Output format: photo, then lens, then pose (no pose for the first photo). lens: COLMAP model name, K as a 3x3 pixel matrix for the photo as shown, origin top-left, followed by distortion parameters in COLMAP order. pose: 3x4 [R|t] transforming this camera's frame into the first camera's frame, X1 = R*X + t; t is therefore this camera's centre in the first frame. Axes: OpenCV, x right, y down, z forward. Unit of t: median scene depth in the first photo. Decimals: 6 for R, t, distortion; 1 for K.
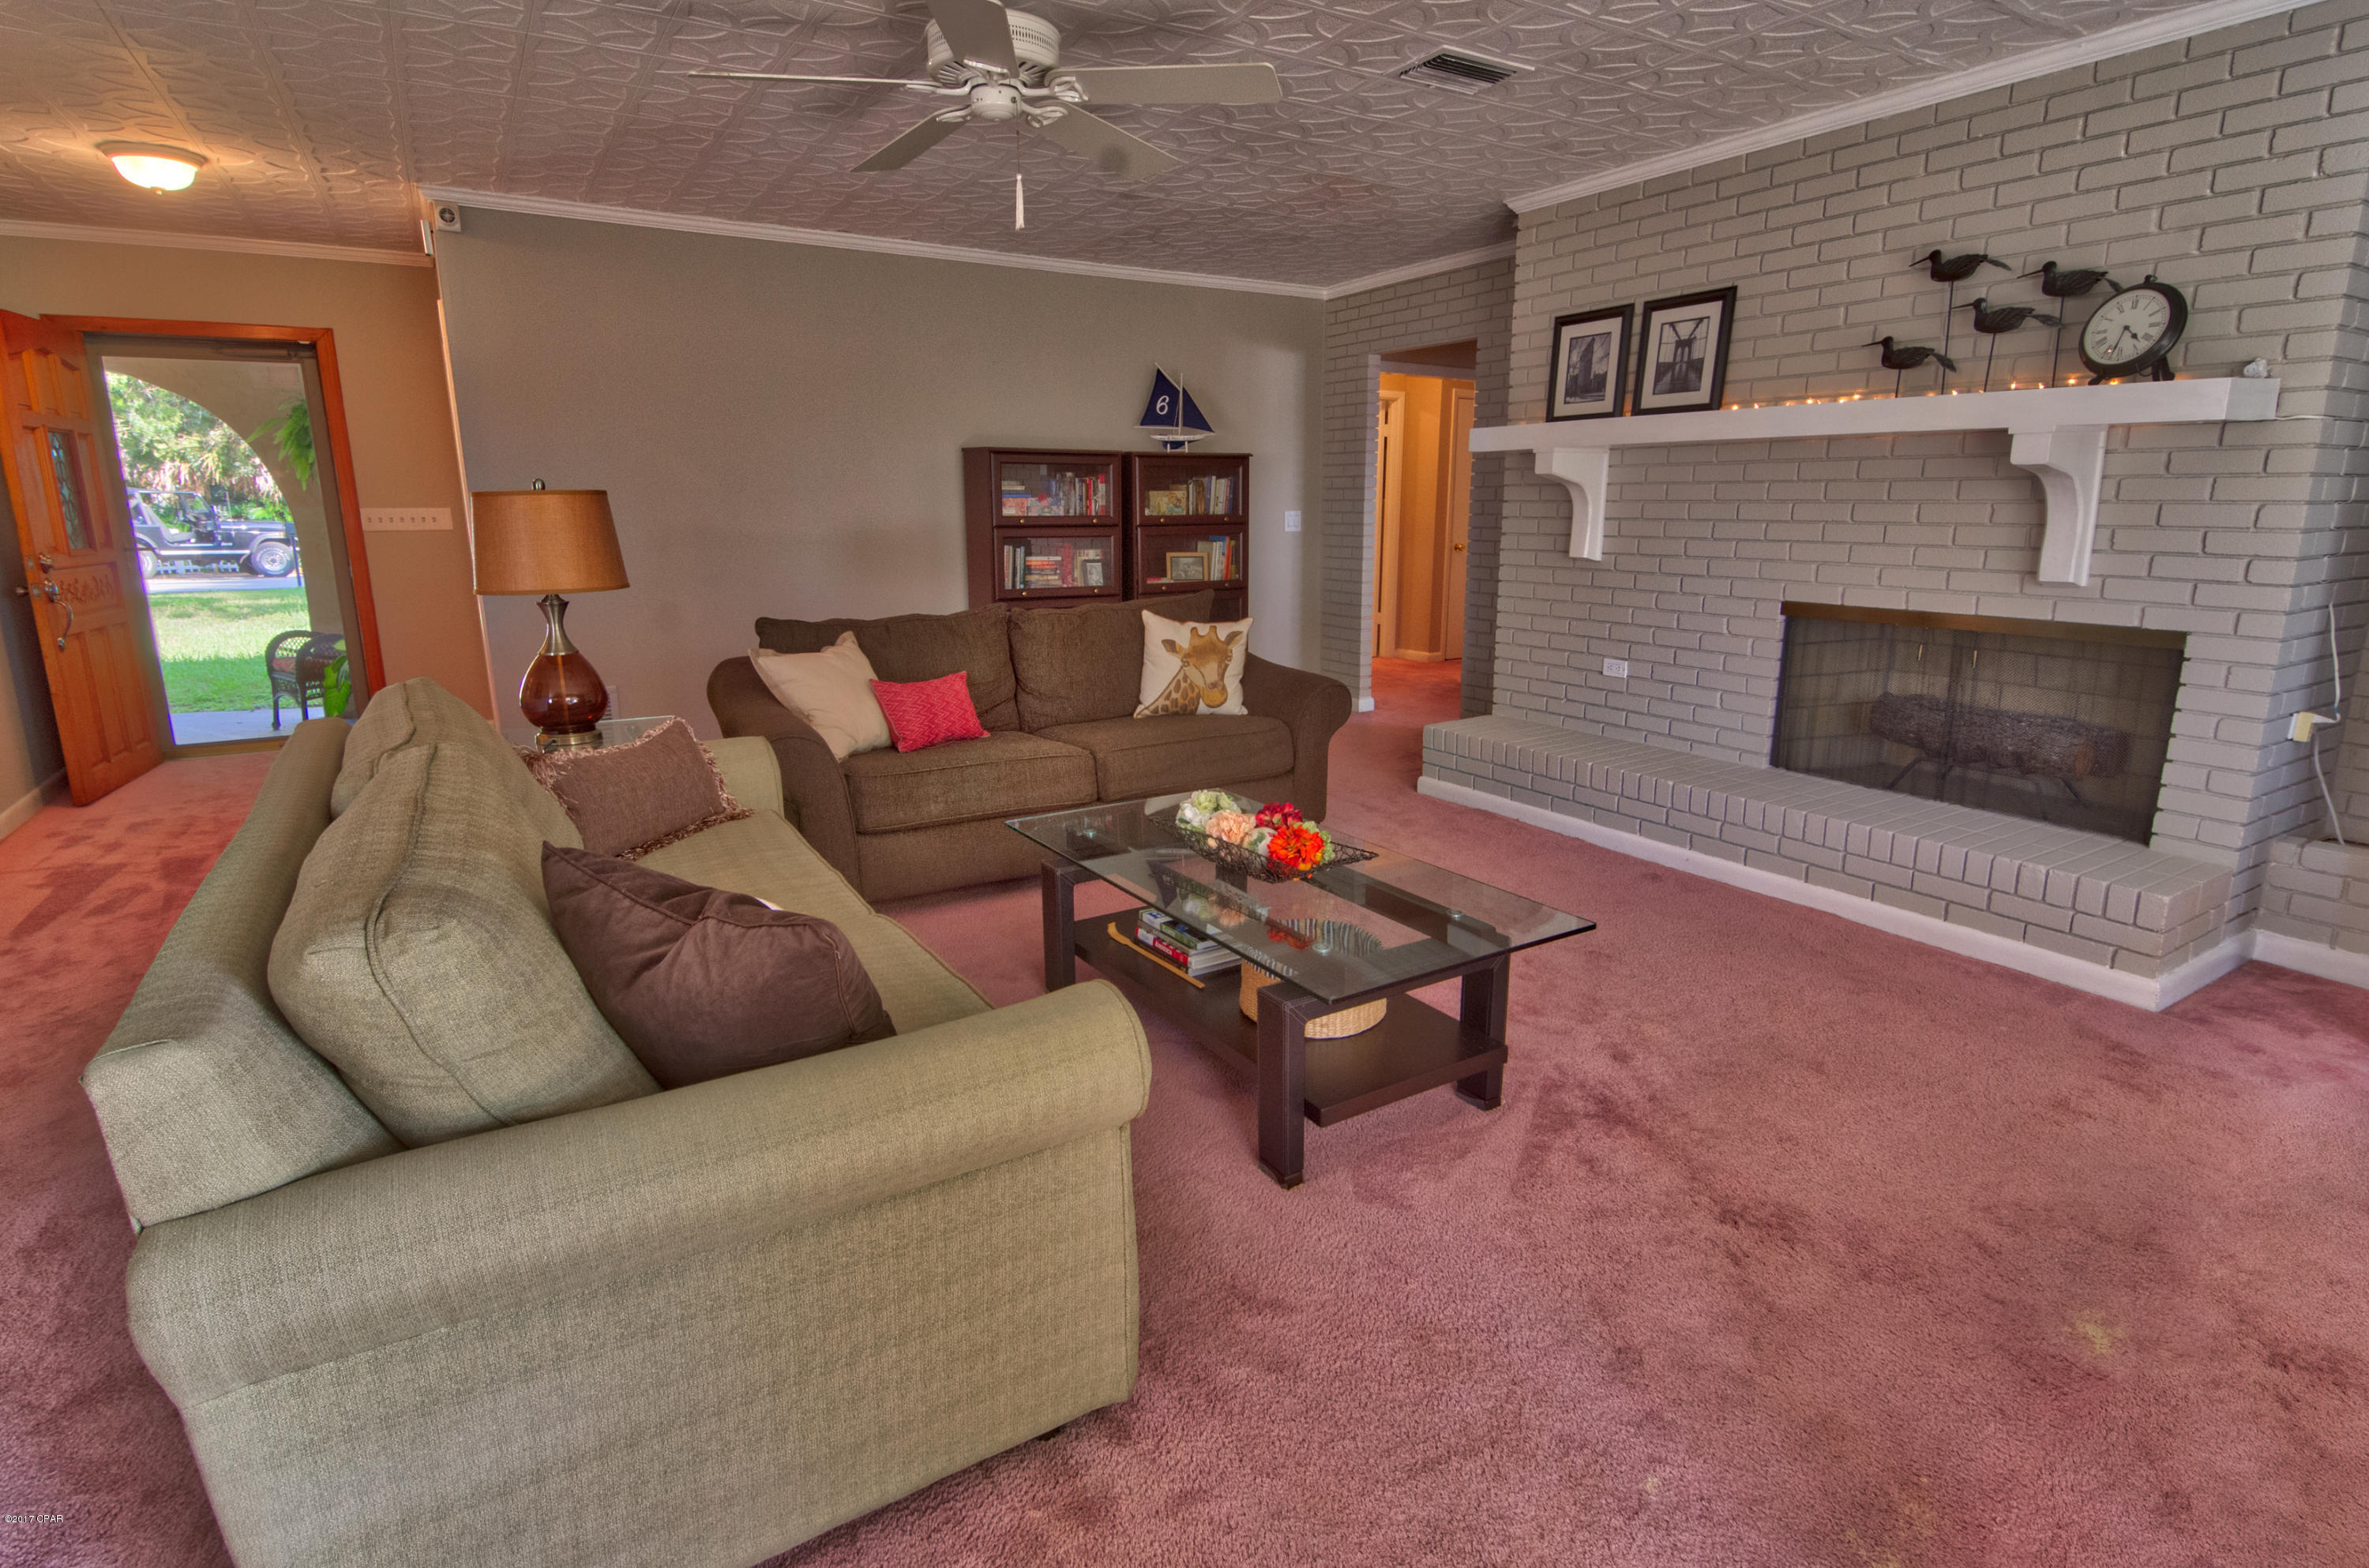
lens RADIAL K [[1138.8, 0, 1184.9], [0, 1138.8, 772.8], [0, 0, 1]] dist [0.003088, -0.007448]
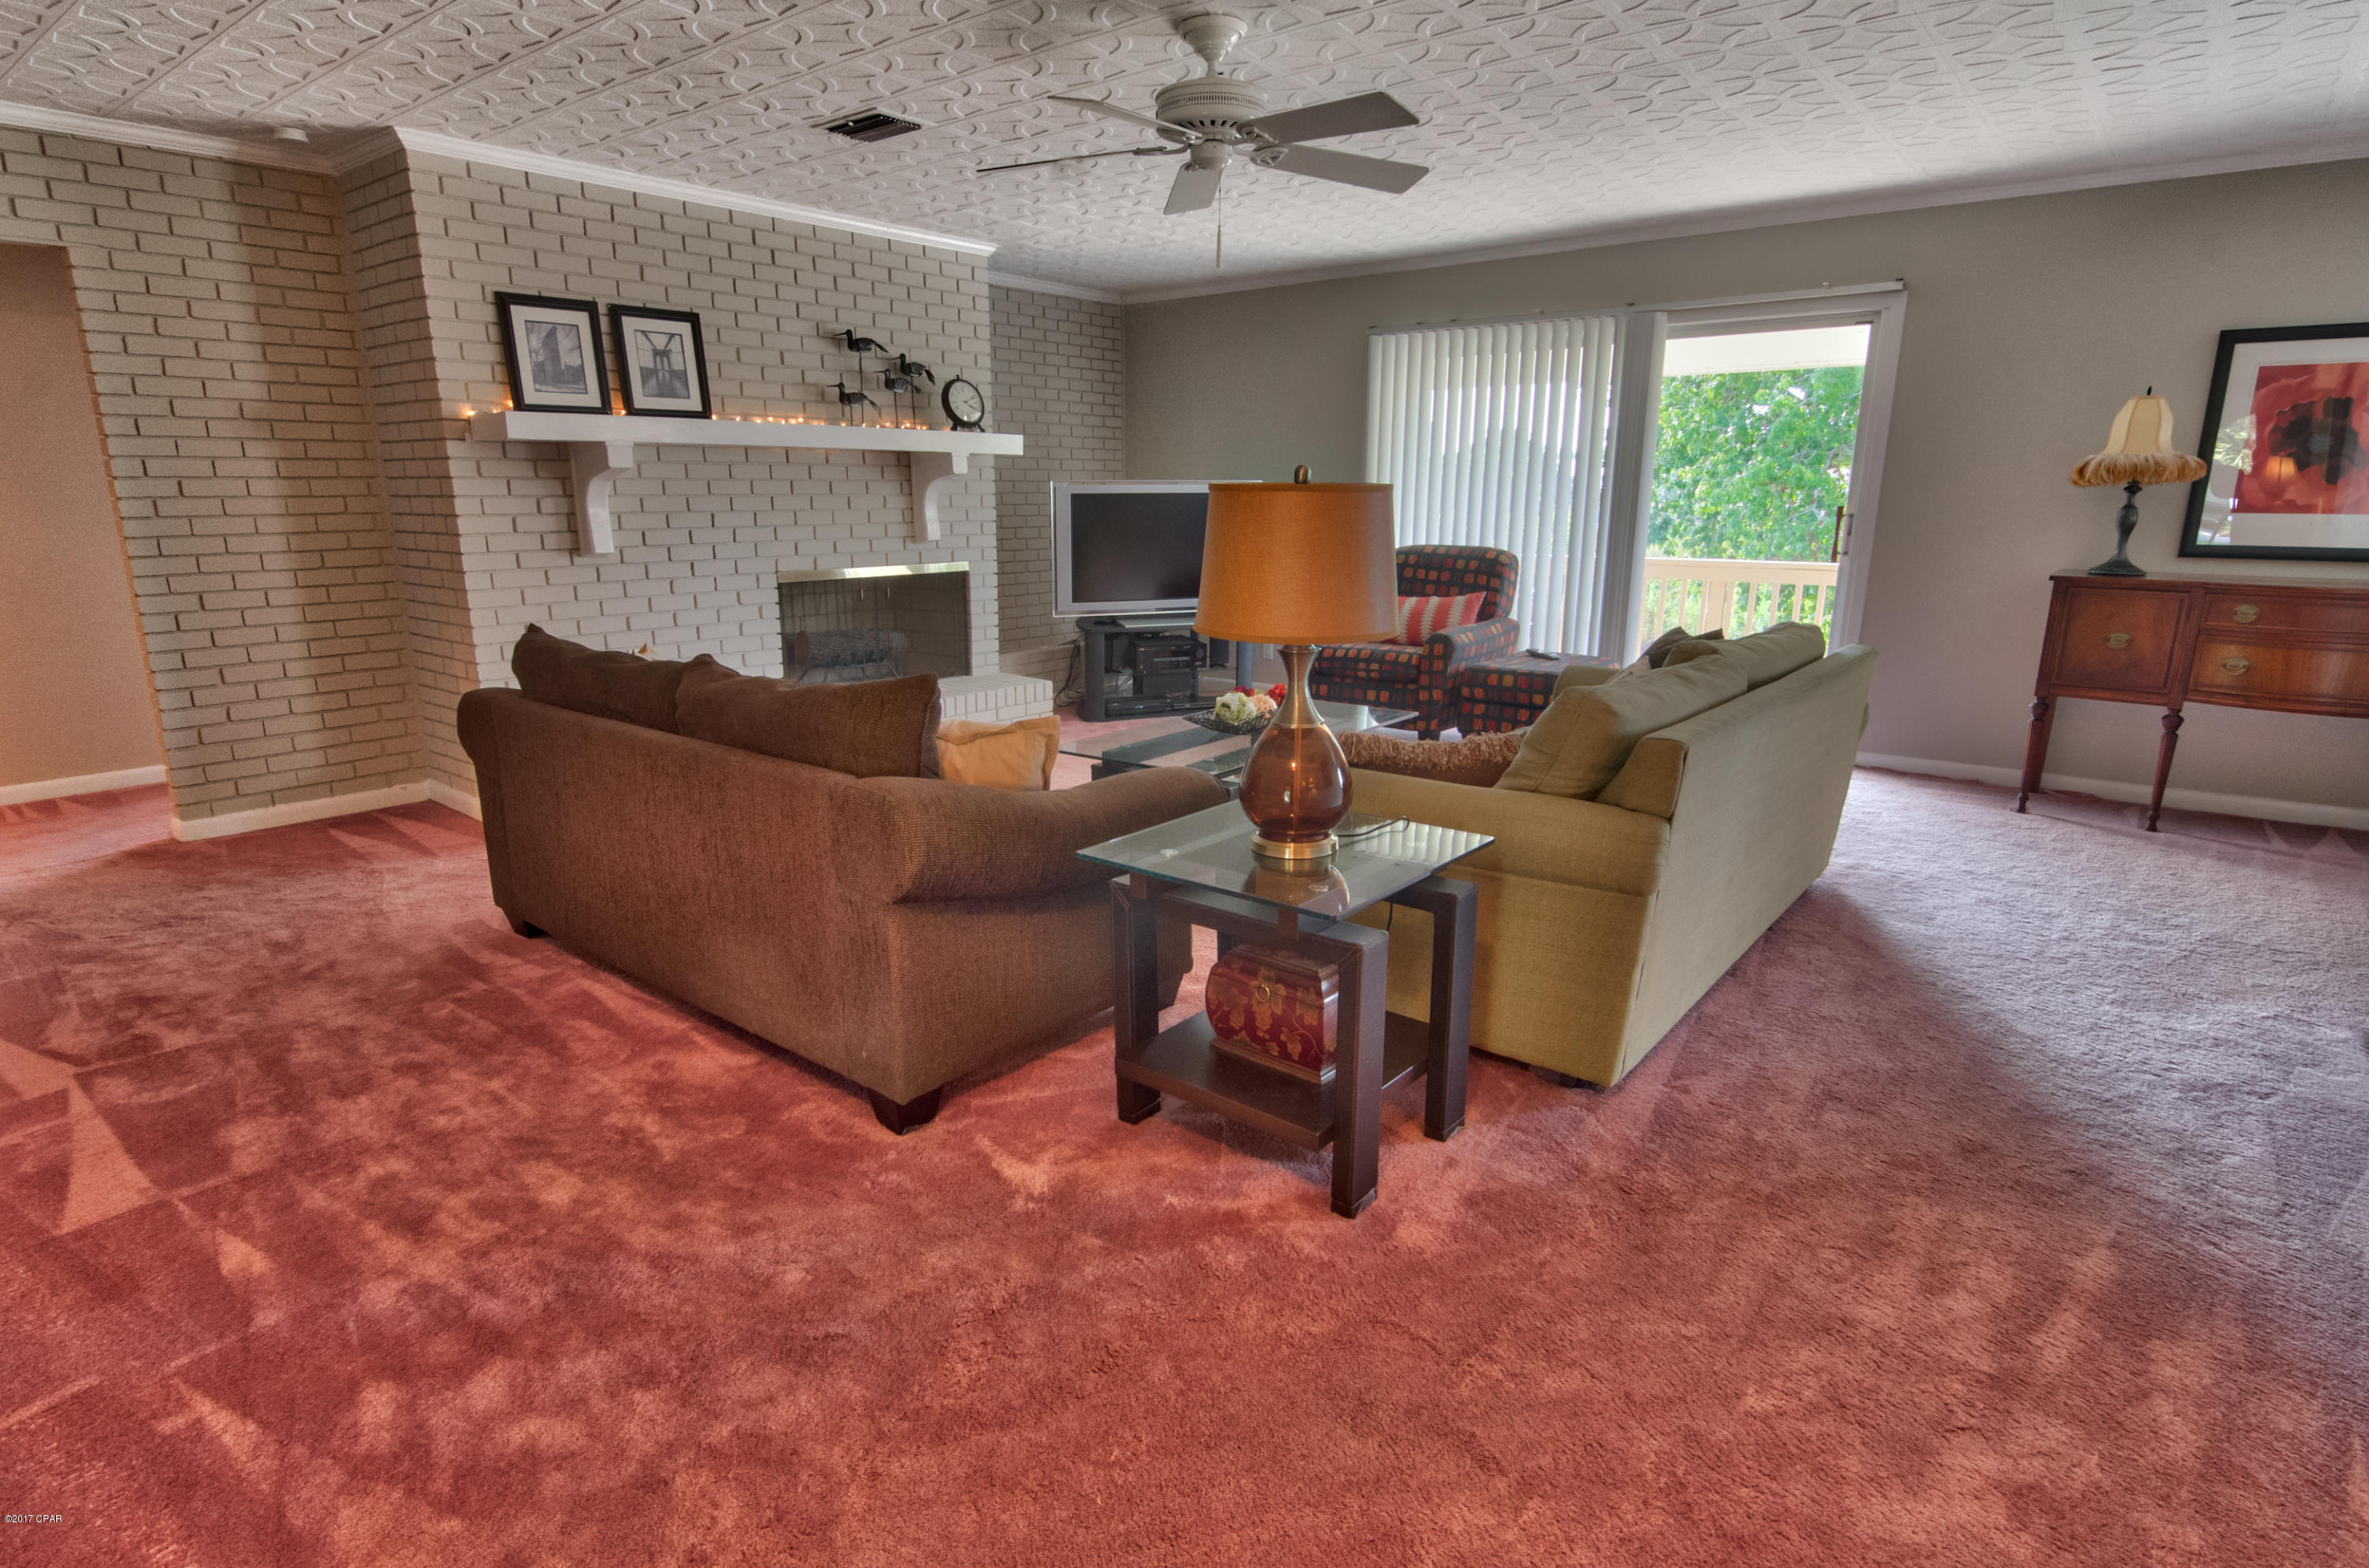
lens RADIAL K [[1227.0, 0, 1170.4], [0, 1227.0, 803.9], [0, 0, 1]] dist [0.004458, -0.004068]
pose [[-0.332048, -0.229414, 0.914939, -0.927003], [0.226996, 0.922033, 0.313574, -0.235732], [-0.915542, 0.311809, -0.254083, 0.991463]]
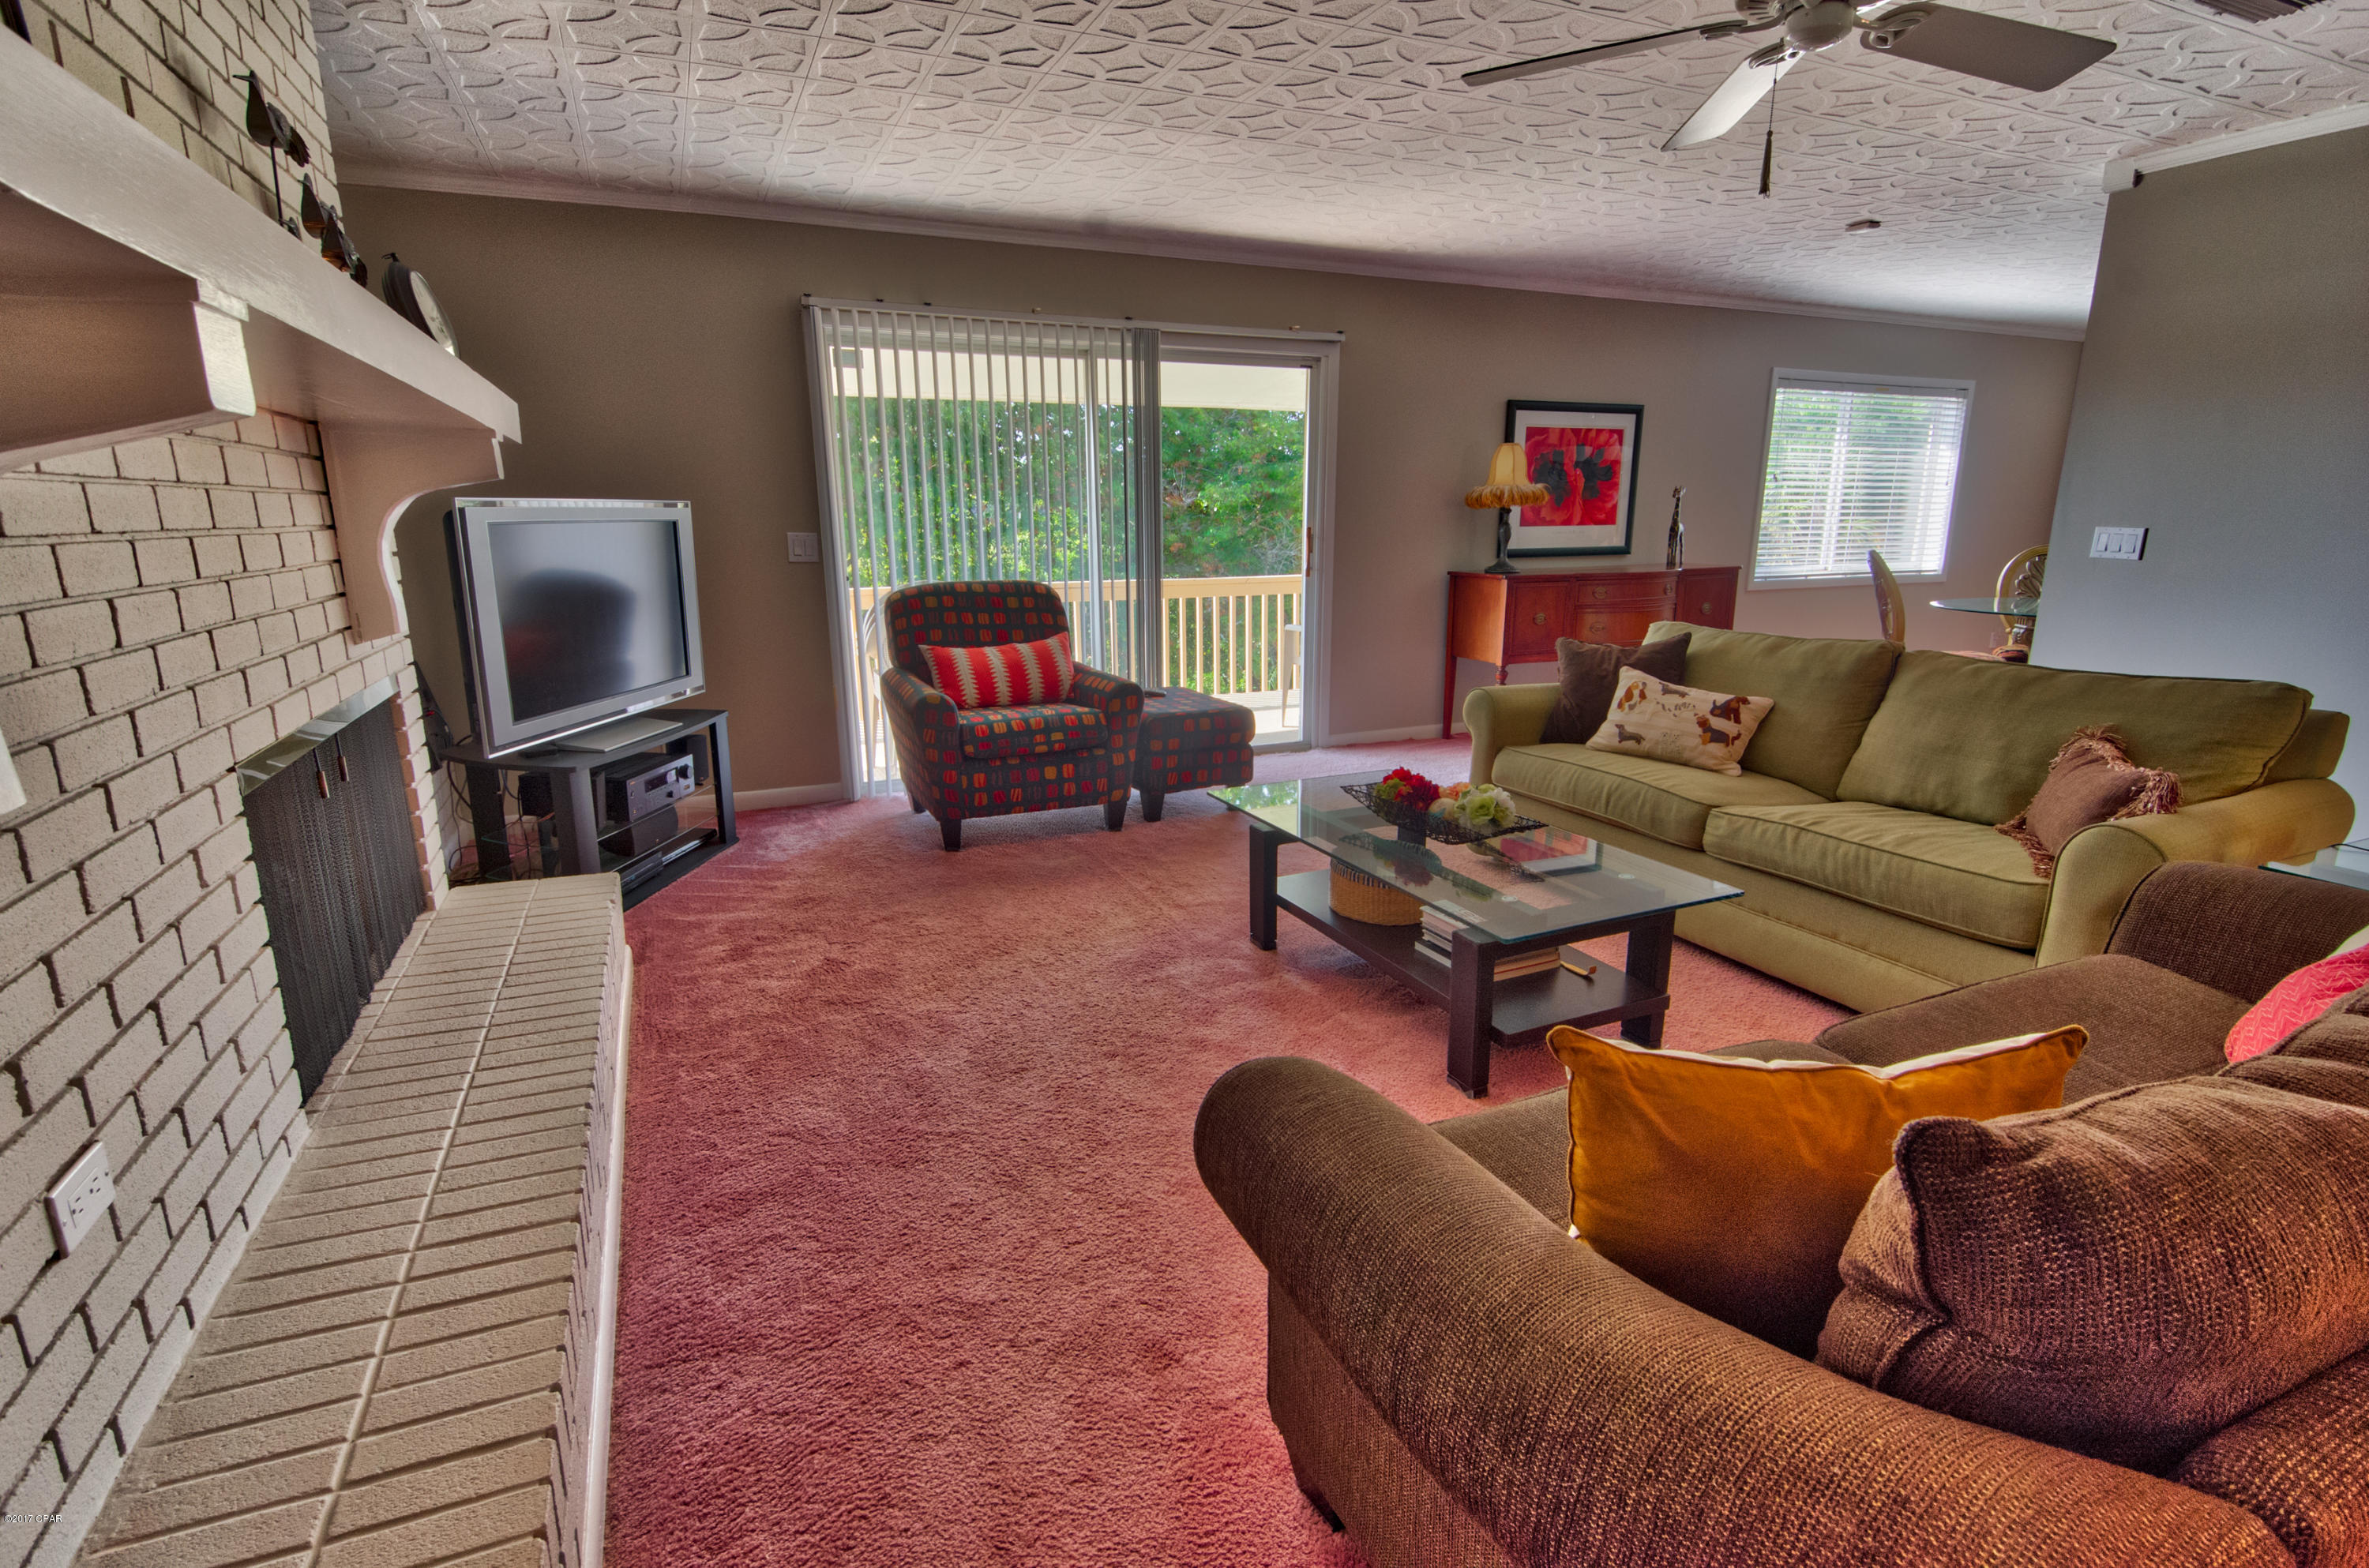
lens RADIAL K [[1138.8, 0, 1161.9], [0, 1138.8, 773.1], [0, 0, 1]] dist [0.003088, -0.007448]
pose [[-0.990659, -0.018720, 0.135073, 0.122739], [0.043866, 0.894136, 0.445642, -0.313154], [-0.129116, 0.447404, -0.884963, 1.292282]]
